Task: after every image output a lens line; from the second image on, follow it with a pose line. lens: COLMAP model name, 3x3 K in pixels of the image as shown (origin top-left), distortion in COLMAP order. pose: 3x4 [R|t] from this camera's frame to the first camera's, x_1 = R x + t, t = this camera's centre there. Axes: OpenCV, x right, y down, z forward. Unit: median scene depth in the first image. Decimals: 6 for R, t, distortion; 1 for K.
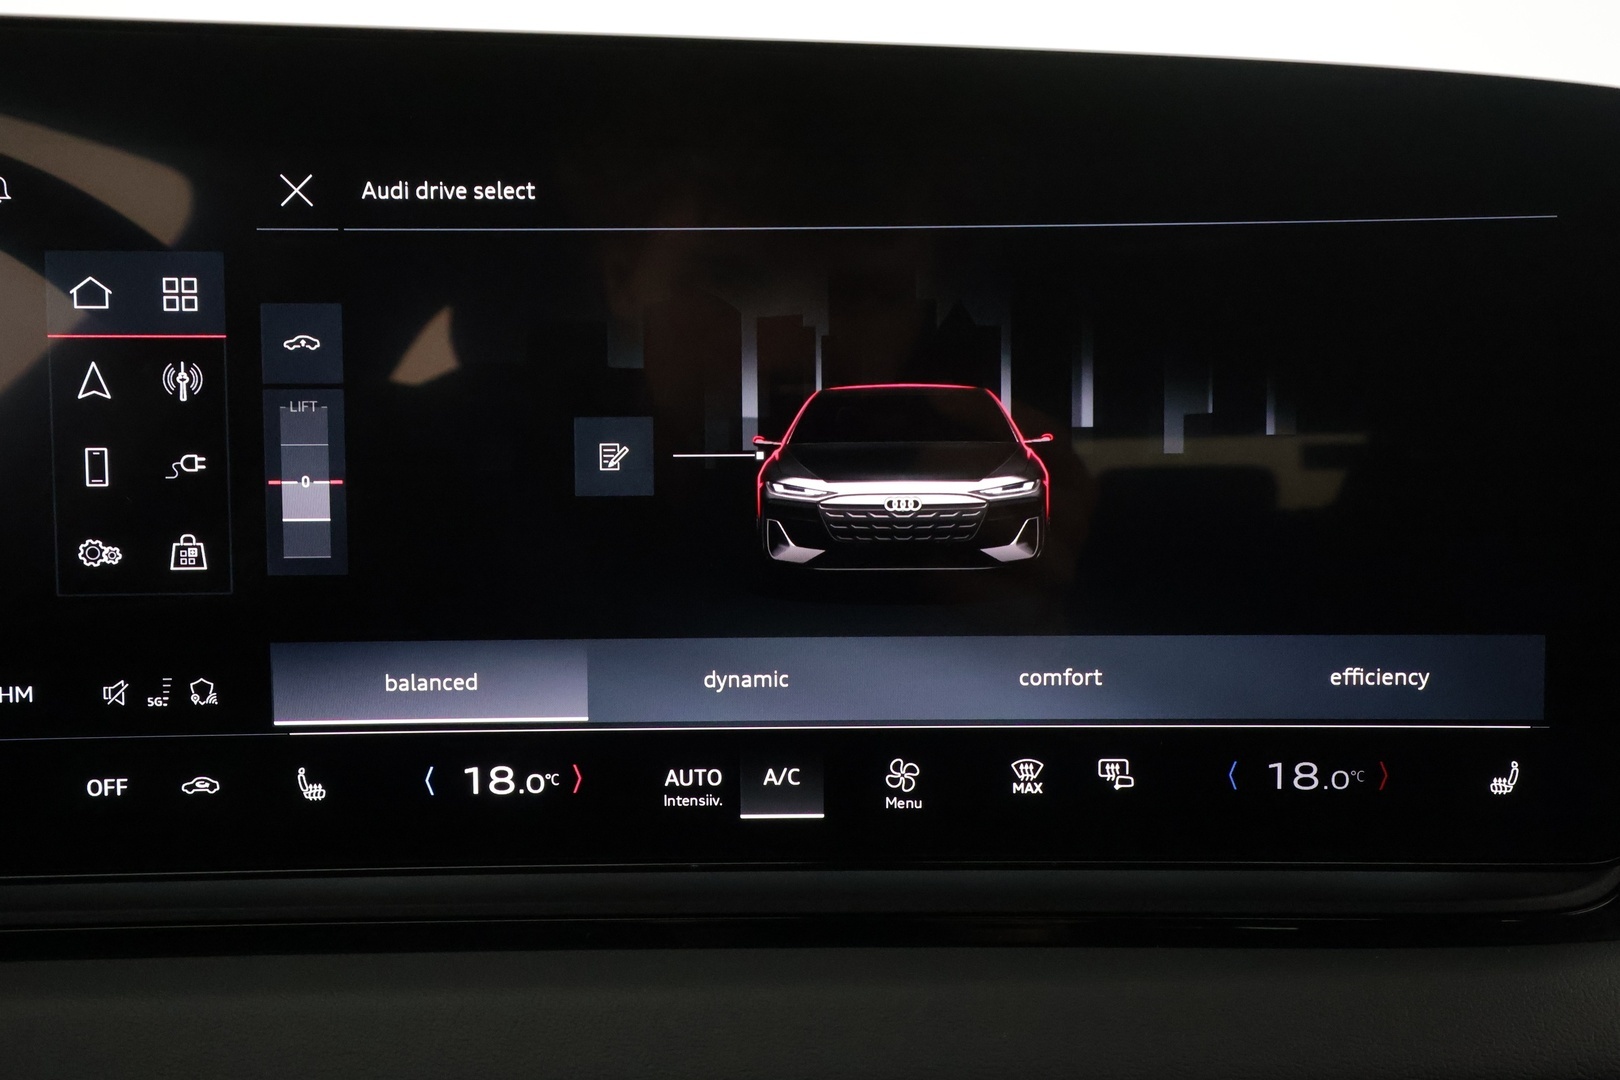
lens RADIAL K [[1275.1, 0, 1015.8], [0, 1275.1, 558.4], [0, 0, 1]] dist [-0.001593, 0.008015]
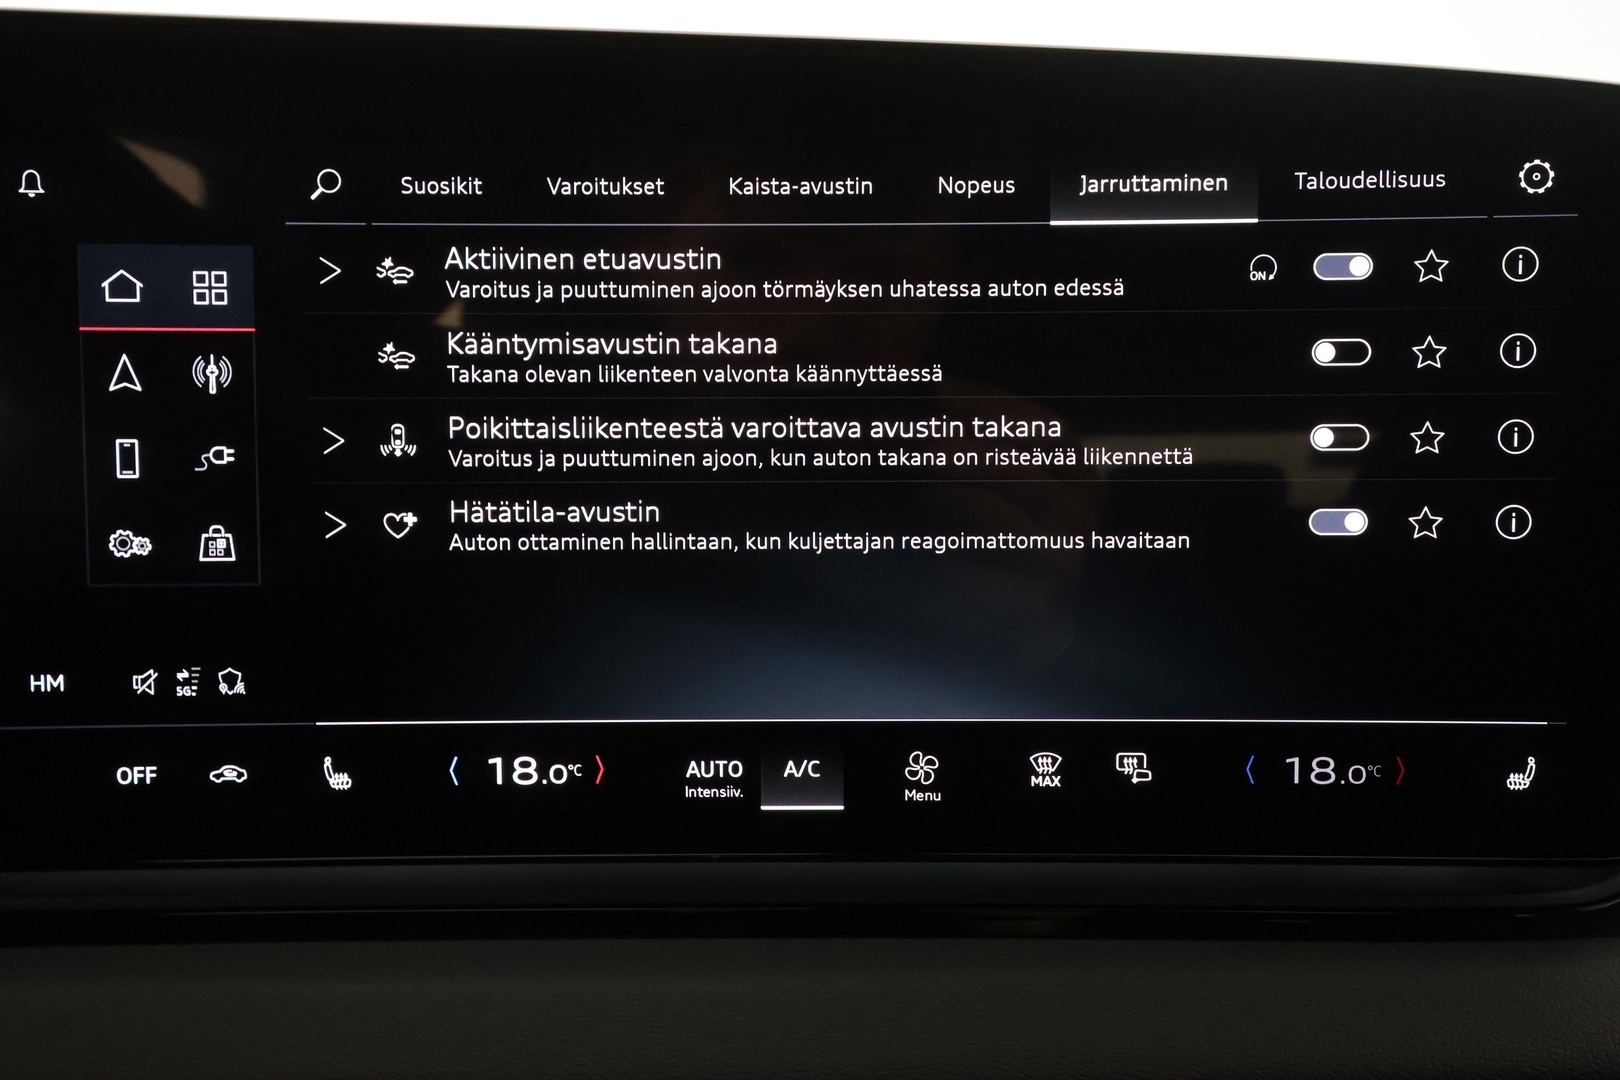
lens RADIAL K [[1275.1, 0, 825.7], [0, 1275.1, 563.2], [0, 0, 1]] dist [-0.001593, 0.008015]
pose [[0.999977, 0.004888, -0.004777, -0.161213], [-0.004870, 0.999981, 0.003752, 0.004806], [0.004795, -0.003729, 0.999982, -0.008102]]
